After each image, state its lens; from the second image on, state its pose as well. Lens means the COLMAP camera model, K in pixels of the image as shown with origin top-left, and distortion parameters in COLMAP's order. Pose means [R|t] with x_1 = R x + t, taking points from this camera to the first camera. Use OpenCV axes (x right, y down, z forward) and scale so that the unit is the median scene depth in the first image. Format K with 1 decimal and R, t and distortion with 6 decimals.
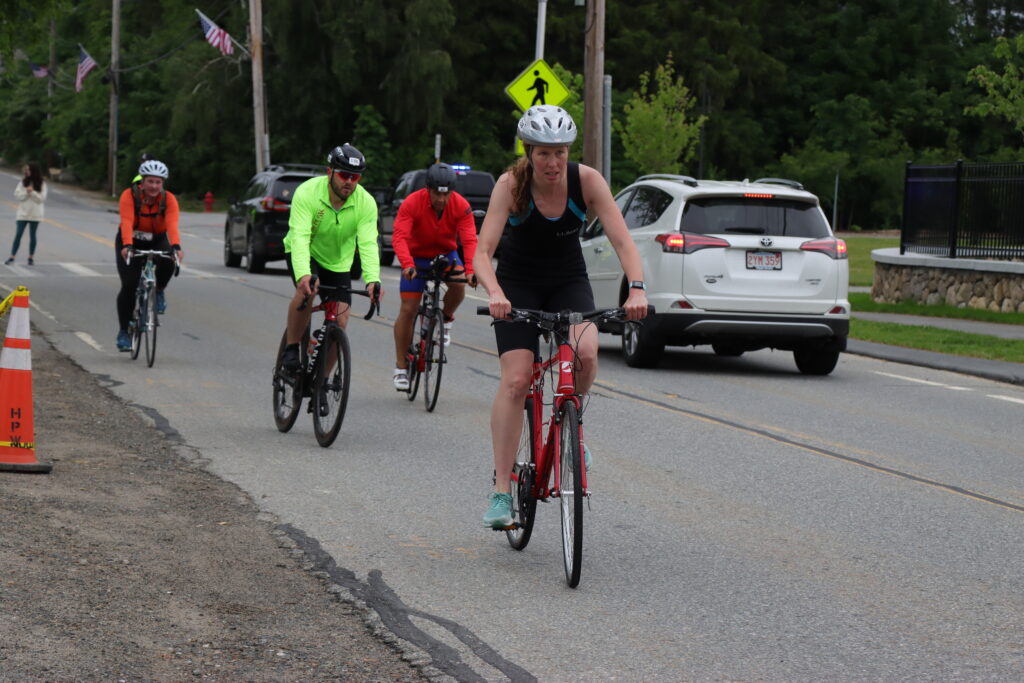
lens RADIAL K [[3052.9, 0, 528.6], [0, 3052.9, 356.7], [0, 0, 1]] dist [0.557326, 1.133200]
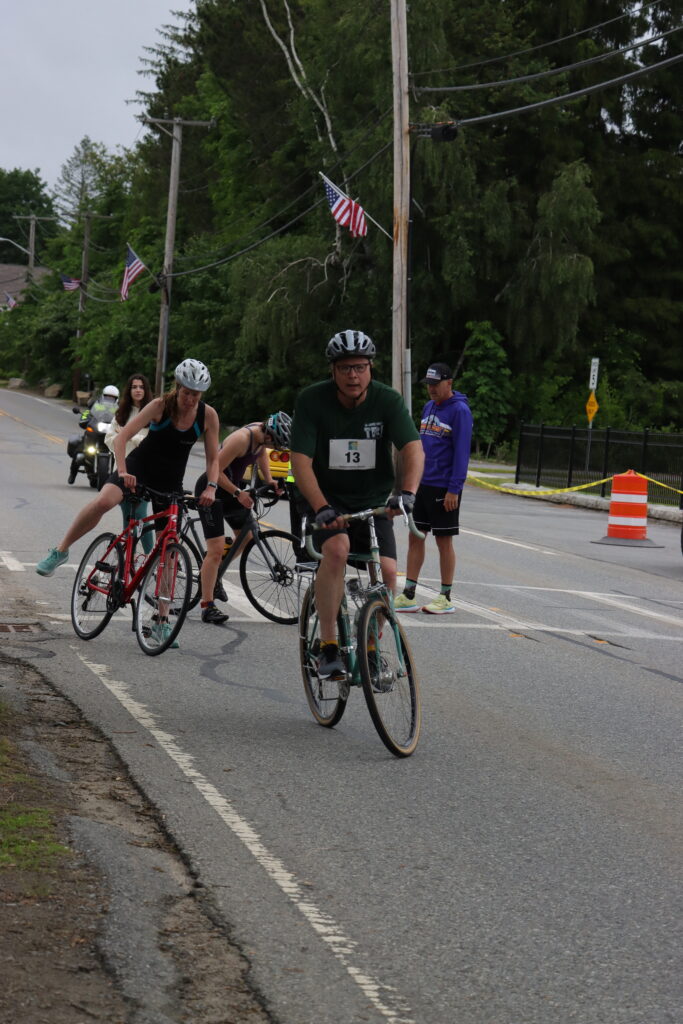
lens RADIAL K [[3182.8, 0, 341.5], [0, 3182.8, 512.0], [0, 0, 1]] dist [0.567865, 0.736743]
pose [[0.997290, 0.033374, -0.065567, -0.032492], [-0.035114, 0.999056, -0.025562, -0.009829], [0.064652, 0.027795, 0.997521, 0.169487]]
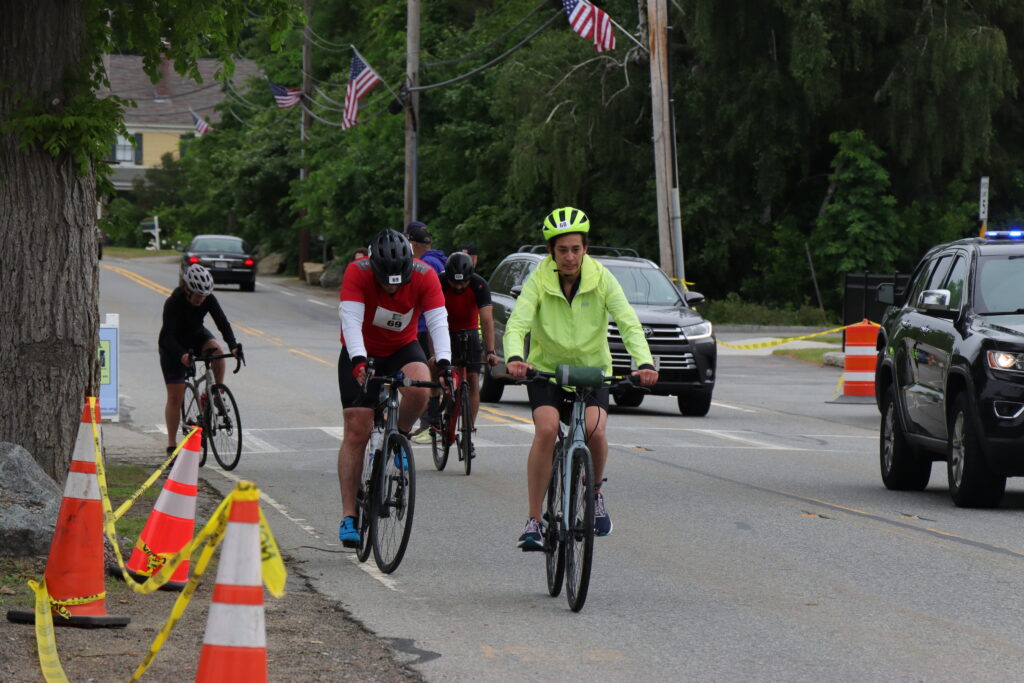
lens RADIAL K [[5389.9, 0, 512.0], [0, 5389.9, 341.5], [0, 0, 1]] dist [1.804048, 4.306624]
pose [[0.993112, -0.024264, -0.114626, -0.001479], [0.019243, 0.998815, -0.044707, -0.000433], [0.115575, 0.042193, 0.992402, 0.010218]]
